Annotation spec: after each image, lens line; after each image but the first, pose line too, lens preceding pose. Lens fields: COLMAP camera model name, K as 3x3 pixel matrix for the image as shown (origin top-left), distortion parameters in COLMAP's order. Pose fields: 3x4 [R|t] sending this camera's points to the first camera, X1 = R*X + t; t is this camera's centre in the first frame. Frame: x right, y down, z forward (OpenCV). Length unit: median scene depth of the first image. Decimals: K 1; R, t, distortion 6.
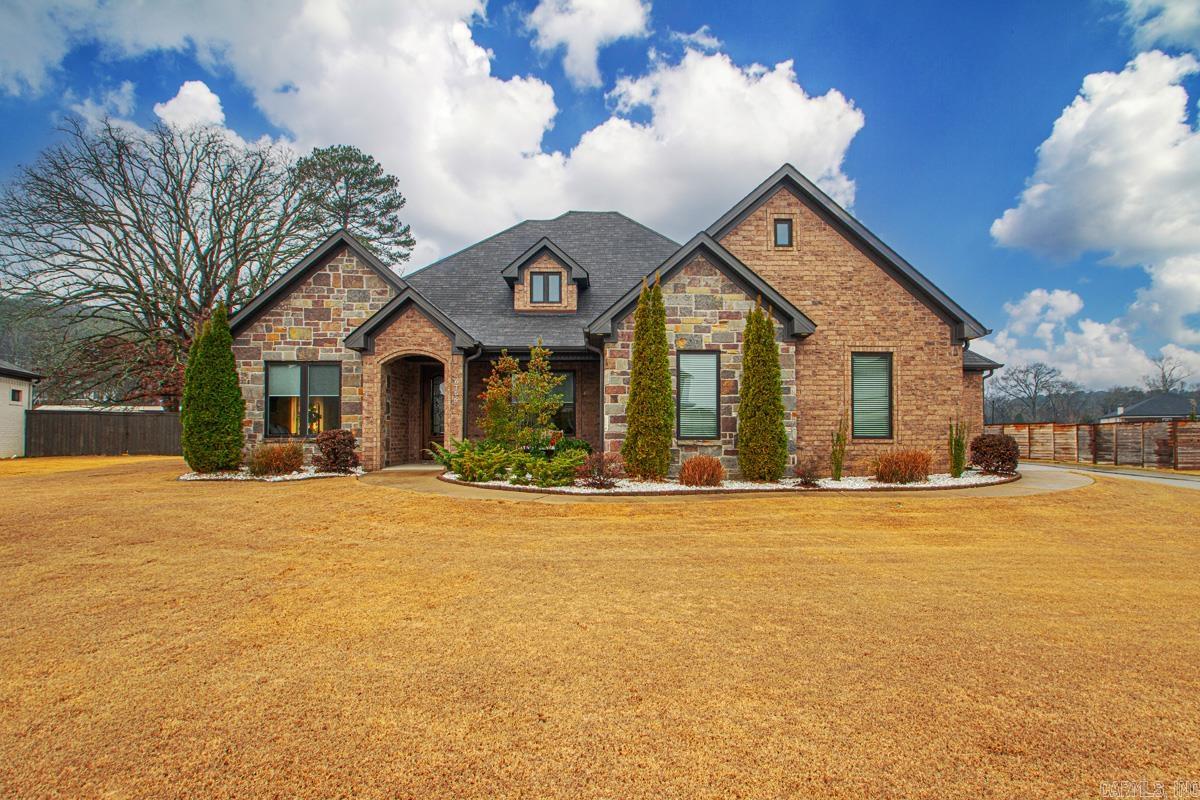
lens RADIAL K [[717.2, 0, 611.3], [0, 717.2, 420.6], [0, 0, 1]] dist [-0.023291, 0.000871]
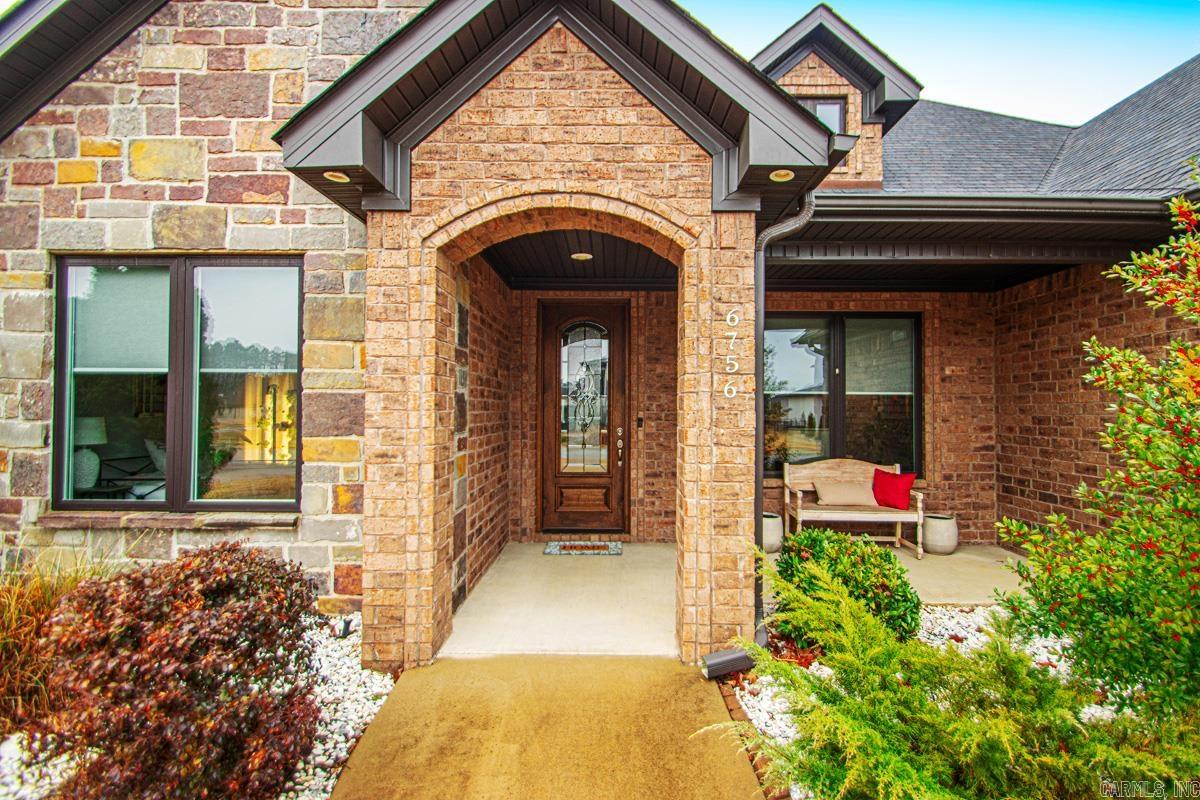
lens RADIAL K [[559.4, 0, 604.2], [0, 559.4, 400.9], [0, 0, 1]] dist [0.030279, -0.019004]
pose [[0.999333, 0.008256, -0.035582, -0.273506], [-0.007969, 0.999935, 0.008214, -0.028403], [0.035647, -0.007924, 0.999333, 0.861400]]
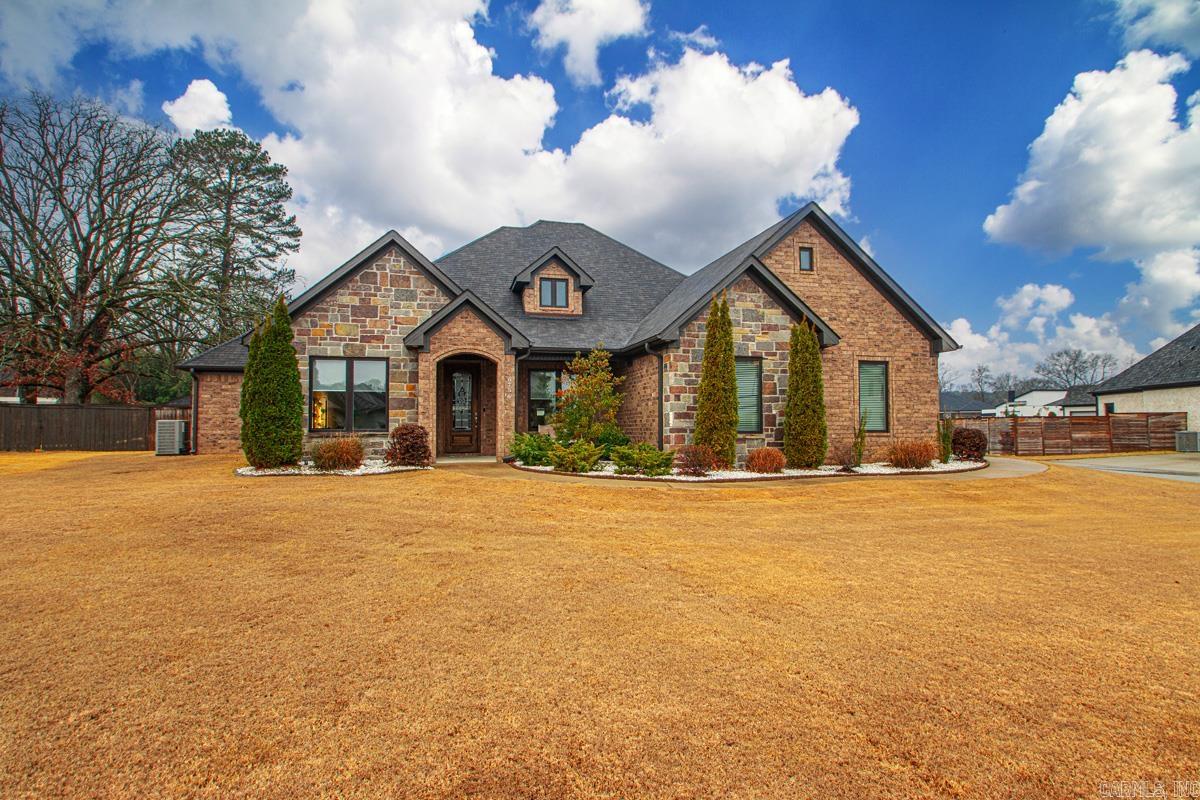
lens RADIAL K [[685.7, 0, 600.0], [0, 685.7, 400.0], [0, 0, 1]] dist [-0.022297, 0.000072]
pose [[0.976200, 0.008178, 0.216718, -0.328511], [-0.003819, 0.999782, -0.020525, -0.003825], [-0.216839, 0.019209, 0.976018, -0.028357]]
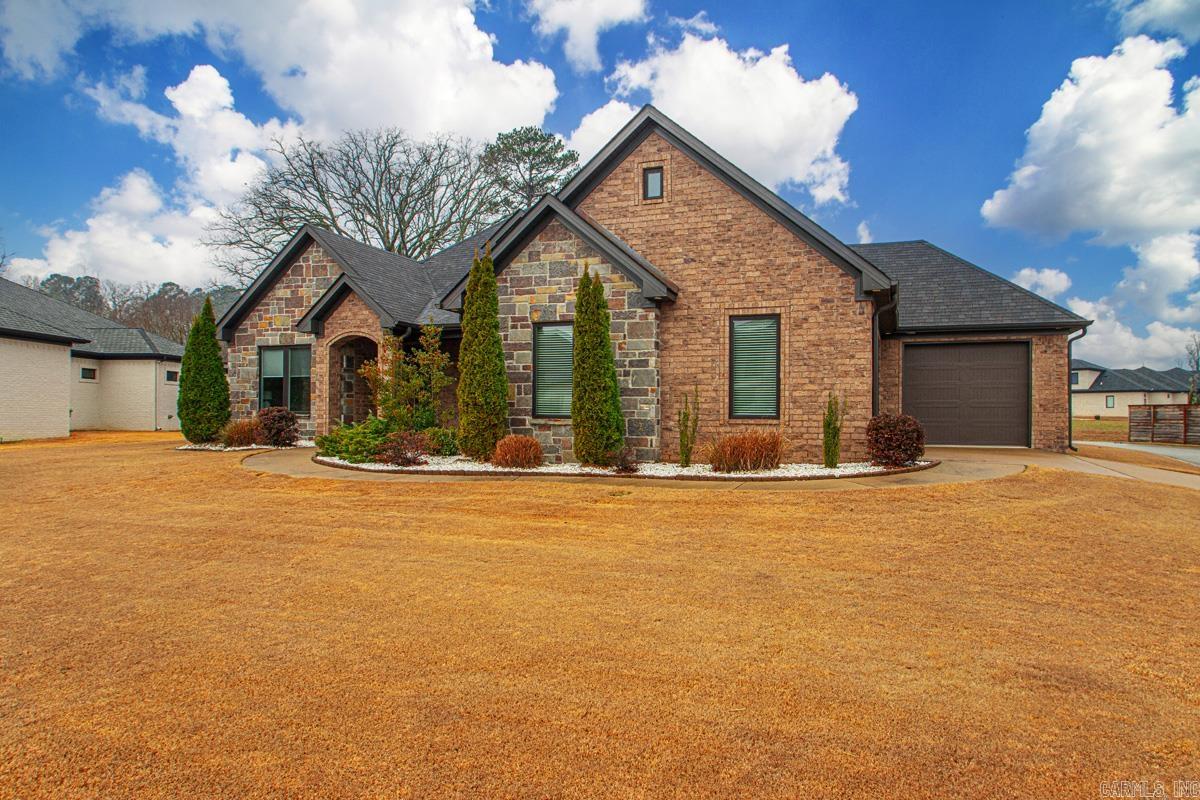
lens RADIAL K [[770.5, 0, 577.7], [0, 770.5, 409.8], [0, 0, 1]] dist [-0.036810, -0.000232]
pose [[0.919329, 0.003029, -0.393479, 0.512374], [0.002949, 0.999889, 0.014588, 0.001192], [0.393480, -0.014571, 0.919218, 0.091484]]
